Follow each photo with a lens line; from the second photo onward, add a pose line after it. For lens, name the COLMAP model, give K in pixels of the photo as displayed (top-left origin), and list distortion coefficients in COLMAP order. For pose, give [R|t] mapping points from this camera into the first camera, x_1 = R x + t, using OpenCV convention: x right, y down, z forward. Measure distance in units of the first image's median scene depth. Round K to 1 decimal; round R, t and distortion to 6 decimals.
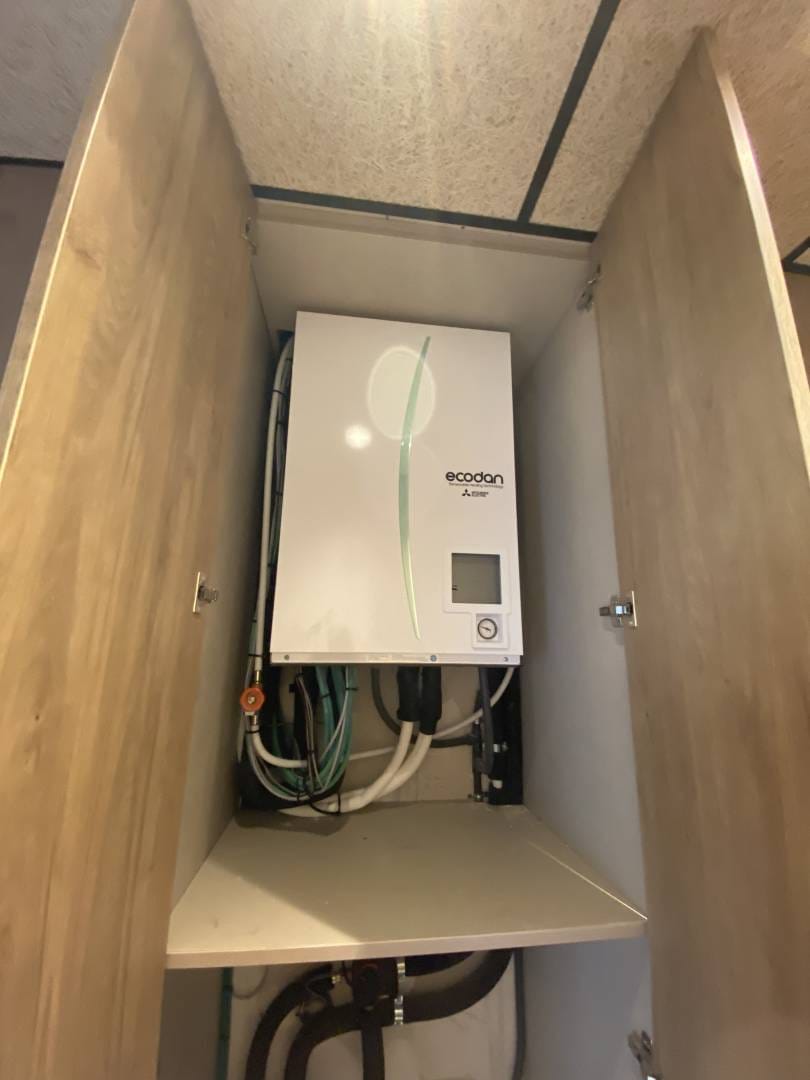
lens RADIAL K [[433.9, 0, 411.5], [0, 433.9, 540.6], [0, 0, 1]] dist [0.037784, -0.027940]
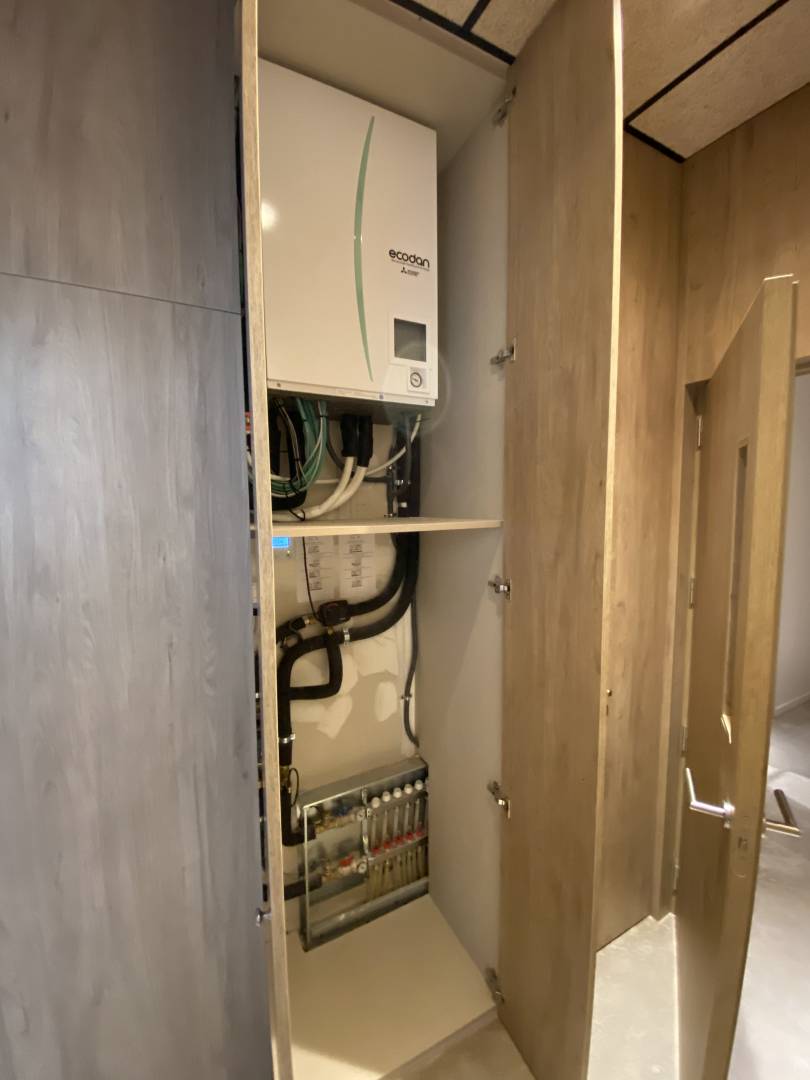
lens RADIAL K [[433.9, 0, 411.5], [0, 433.9, 540.6], [0, 0, 1]] dist [0.037784, -0.027940]
pose [[0.932101, -0.062051, 0.356843, -0.371152], [-0.050570, 0.953271, 0.297855, 0.269561], [-0.358650, -0.295677, 0.885407, -0.414803]]
